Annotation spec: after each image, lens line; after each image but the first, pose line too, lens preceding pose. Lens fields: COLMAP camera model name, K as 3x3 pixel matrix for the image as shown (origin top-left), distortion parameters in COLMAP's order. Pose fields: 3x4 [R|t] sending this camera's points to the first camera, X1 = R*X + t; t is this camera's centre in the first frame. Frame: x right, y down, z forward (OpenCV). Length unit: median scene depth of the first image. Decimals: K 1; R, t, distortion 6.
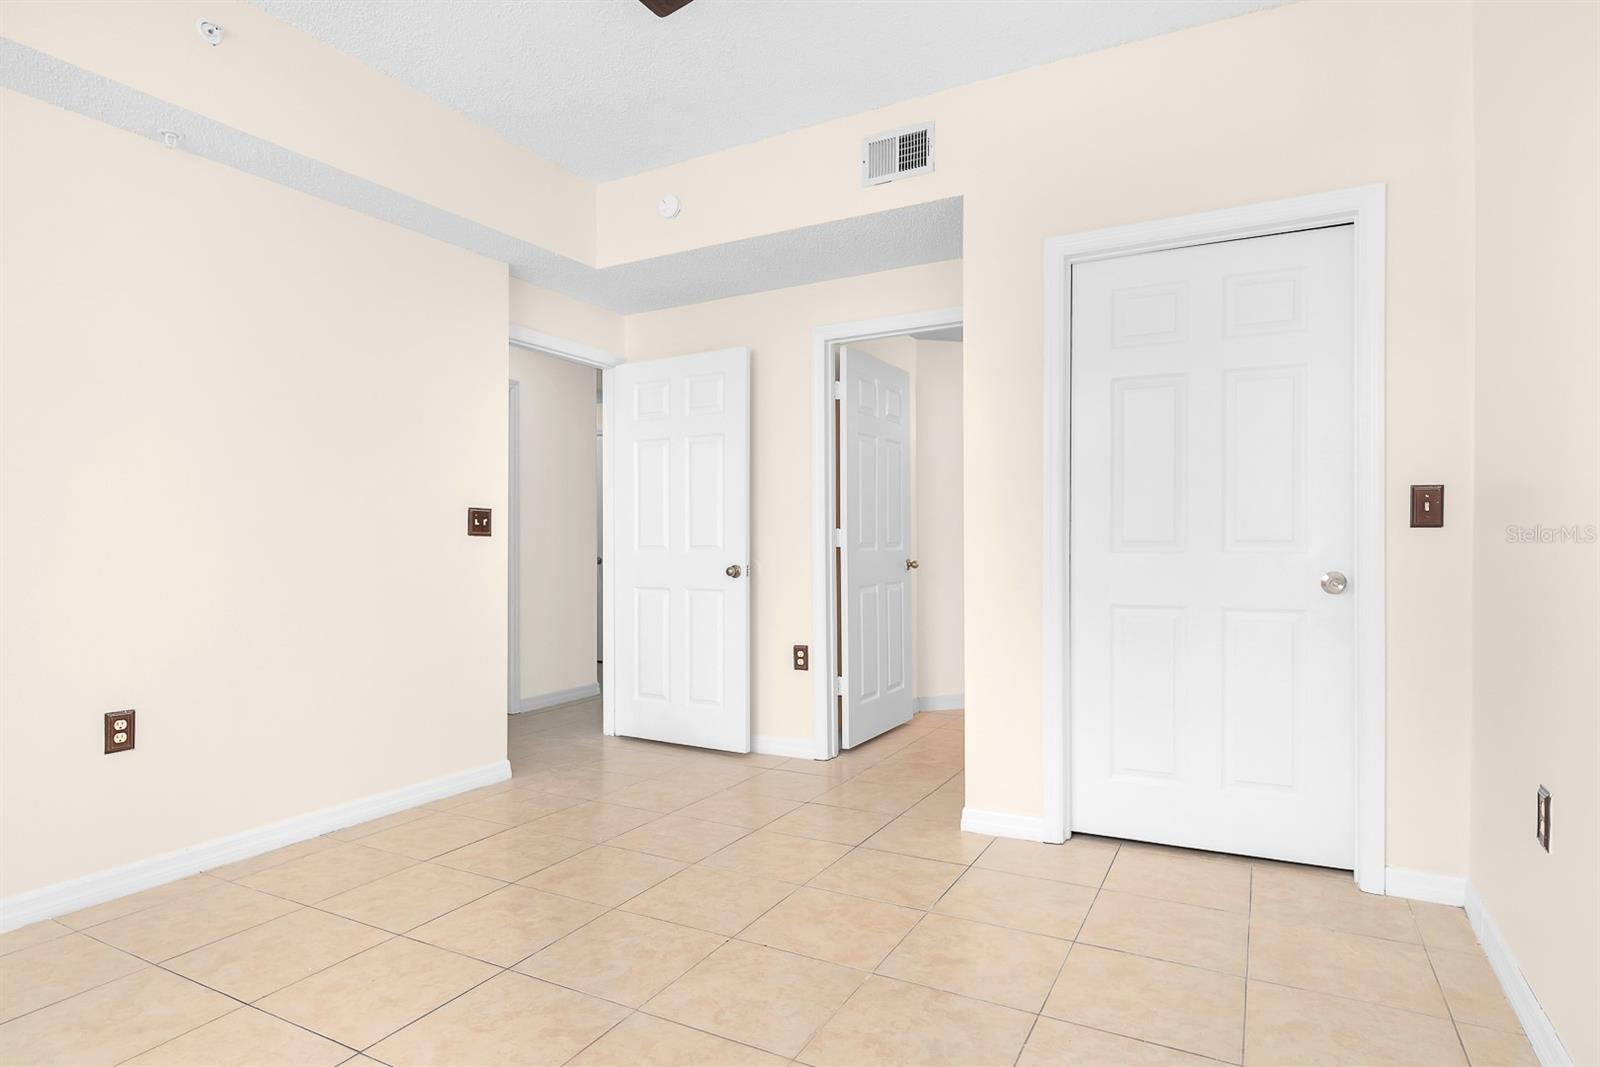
lens RADIAL K [[882.0, 0, 798.1], [0, 882.0, 538.8], [0, 0, 1]] dist [0.001115, -0.000879]
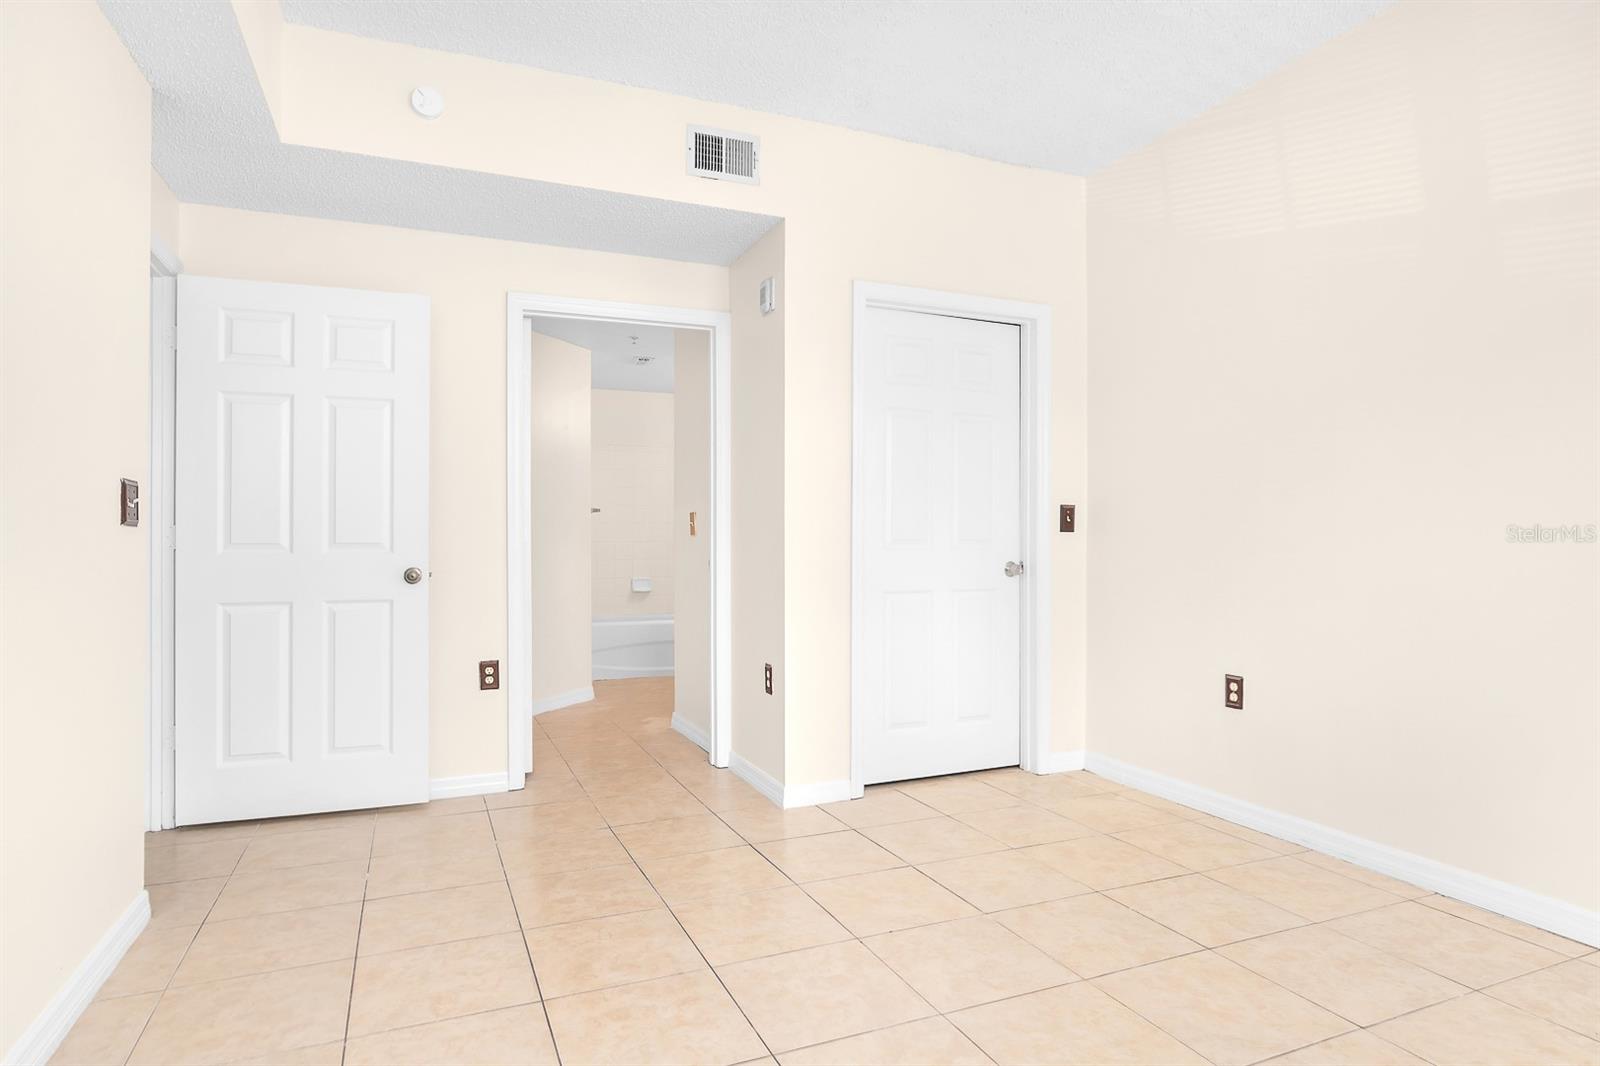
lens RADIAL K [[893.6, 0, 800.0], [0, 893.6, 533.0], [0, 0, 1]] dist [-0.002069, -0.001291]
pose [[0.620806, 0.009433, 0.783907, -0.617644], [-0.006517, 0.999955, -0.006872, 0.002270], [-0.783937, -0.000843, 0.620840, 0.291452]]
